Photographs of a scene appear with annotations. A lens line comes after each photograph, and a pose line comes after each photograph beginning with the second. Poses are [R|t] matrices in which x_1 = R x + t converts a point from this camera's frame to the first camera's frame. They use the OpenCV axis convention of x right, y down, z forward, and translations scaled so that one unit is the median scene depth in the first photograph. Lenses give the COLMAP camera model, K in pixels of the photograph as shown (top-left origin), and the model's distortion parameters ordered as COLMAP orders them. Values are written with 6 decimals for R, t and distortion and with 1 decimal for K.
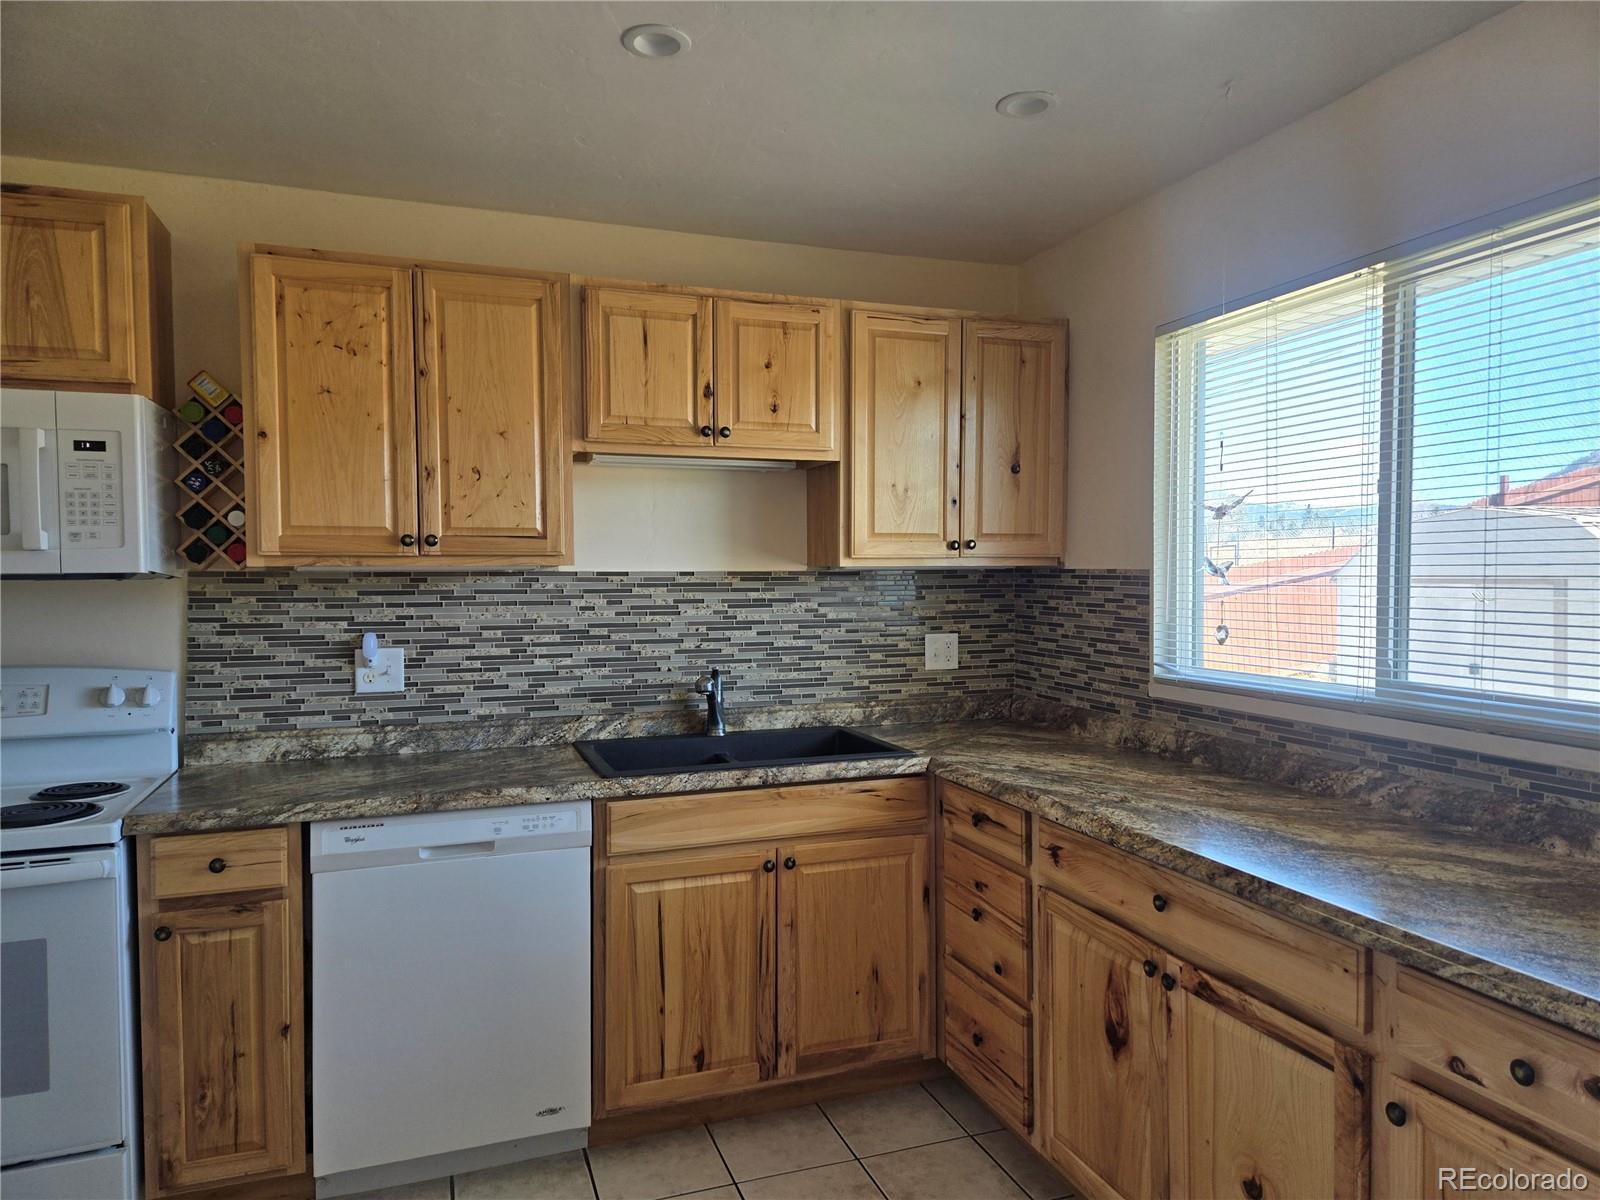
lens RADIAL K [[1072.6, 0, 813.8], [0, 1072.6, 605.1], [0, 0, 1]] dist [0.077251, -0.069370]
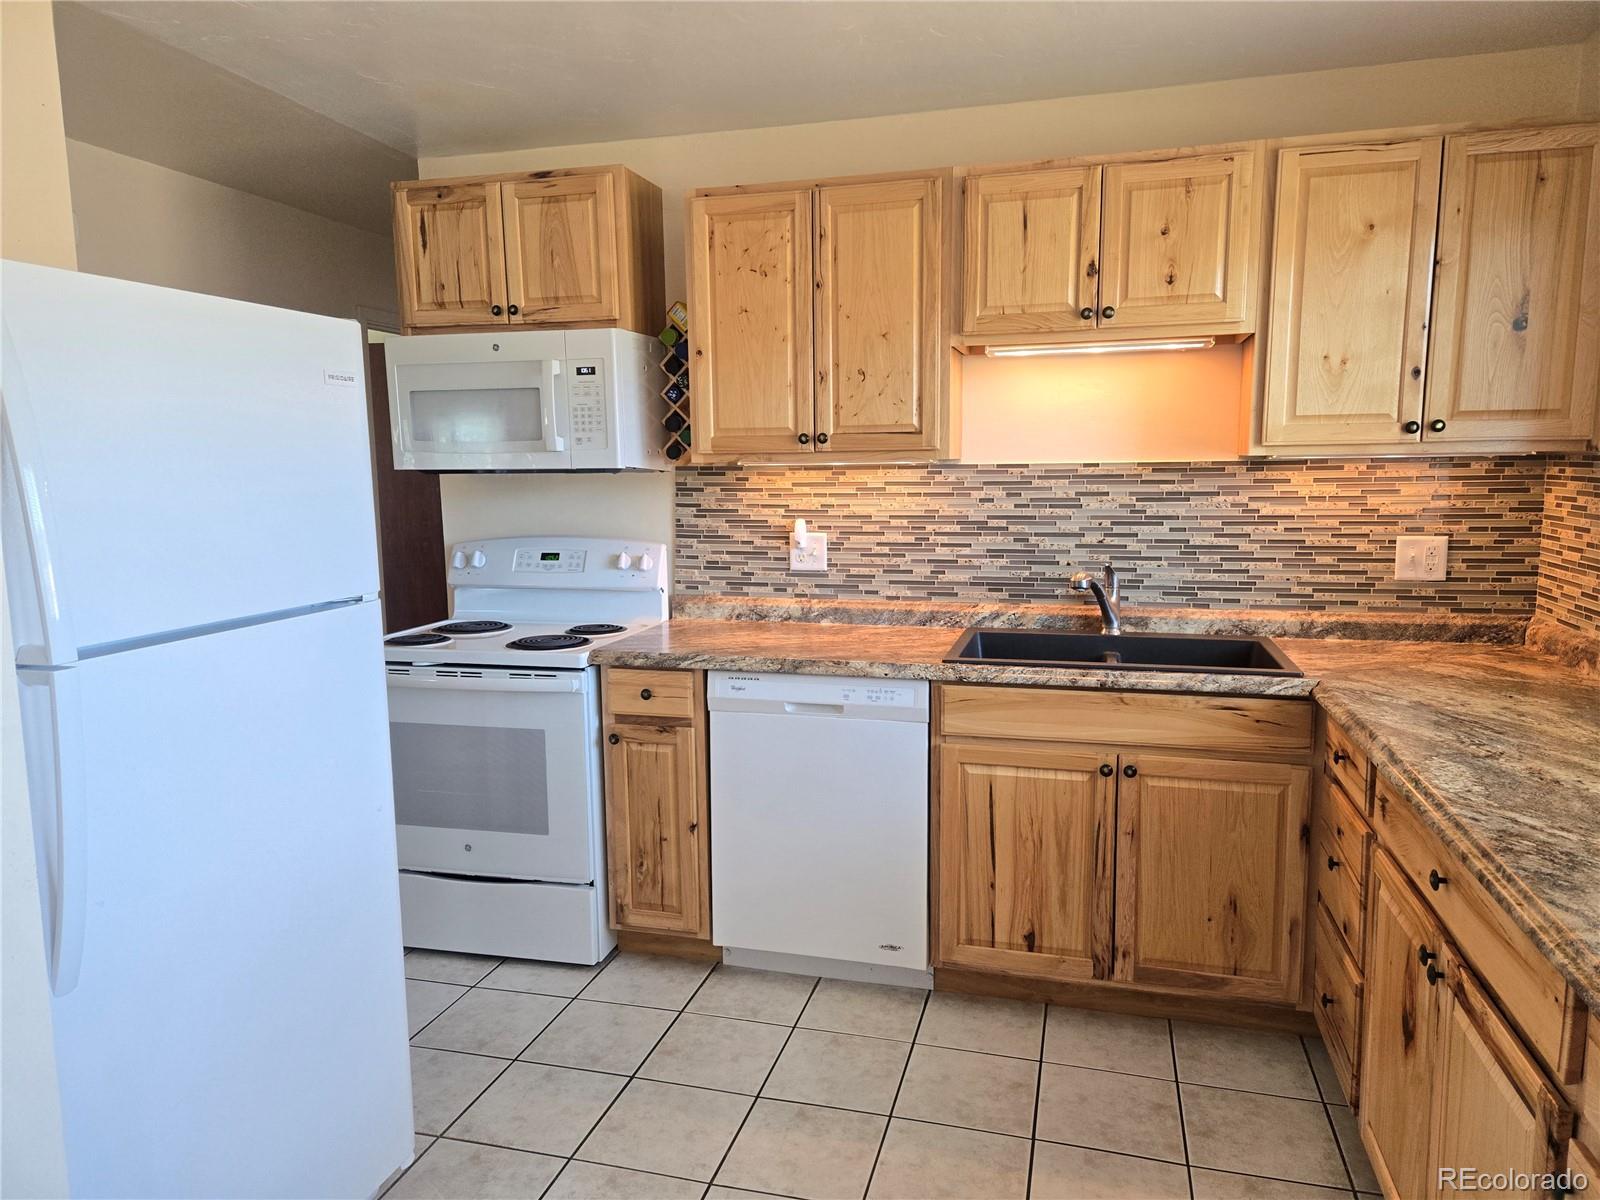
lens RADIAL K [[1072.6, 0, 786.0], [0, 1072.6, 608.8], [0, 0, 1]] dist [0.077251, -0.069370]
pose [[0.812462, 0.074542, -0.578229, 0.276264], [-0.011175, 0.993602, 0.112387, -0.008341], [0.582907, -0.084849, 0.808097, 0.057347]]
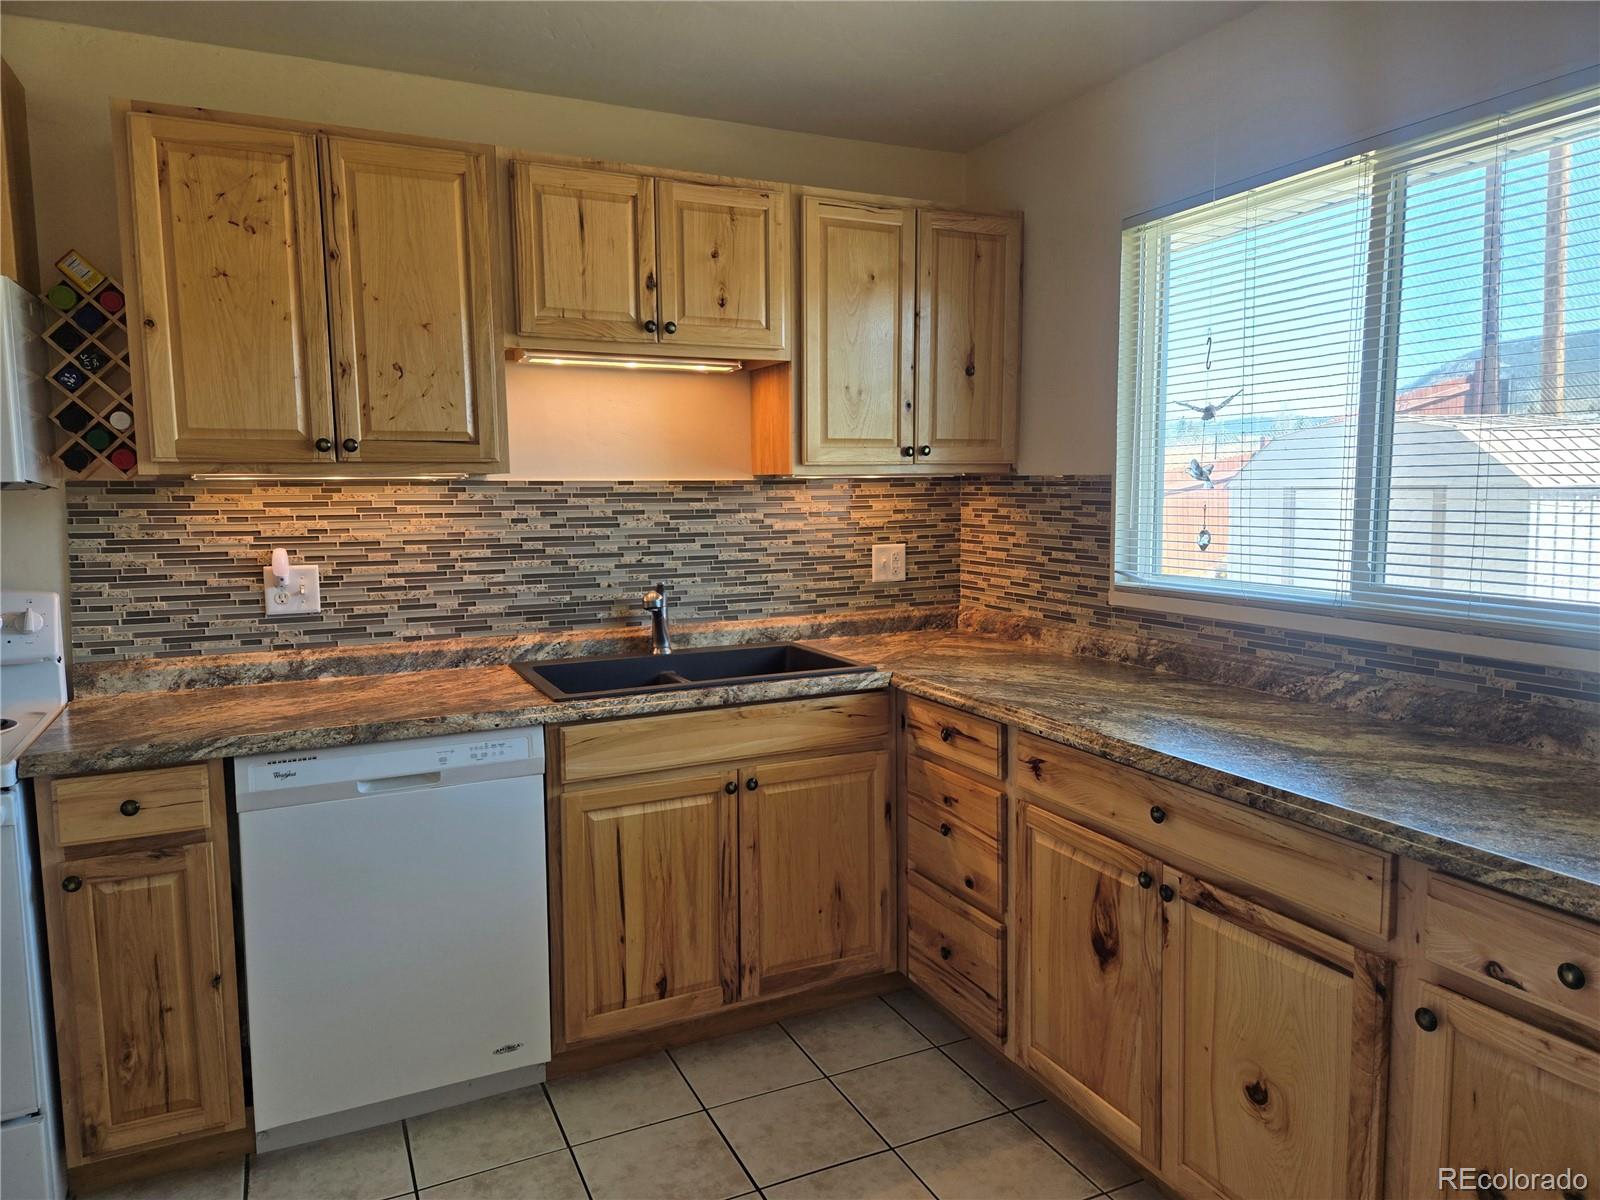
lens RADIAL K [[1072.6, 0, 805.6], [0, 1072.6, 596.7], [0, 0, 1]] dist [0.077251, -0.069370]
pose [[0.995396, -0.015691, 0.094555, -0.063170], [0.008874, 0.997358, 0.072094, 0.004254], [-0.095437, -0.070923, 0.992906, 0.055116]]
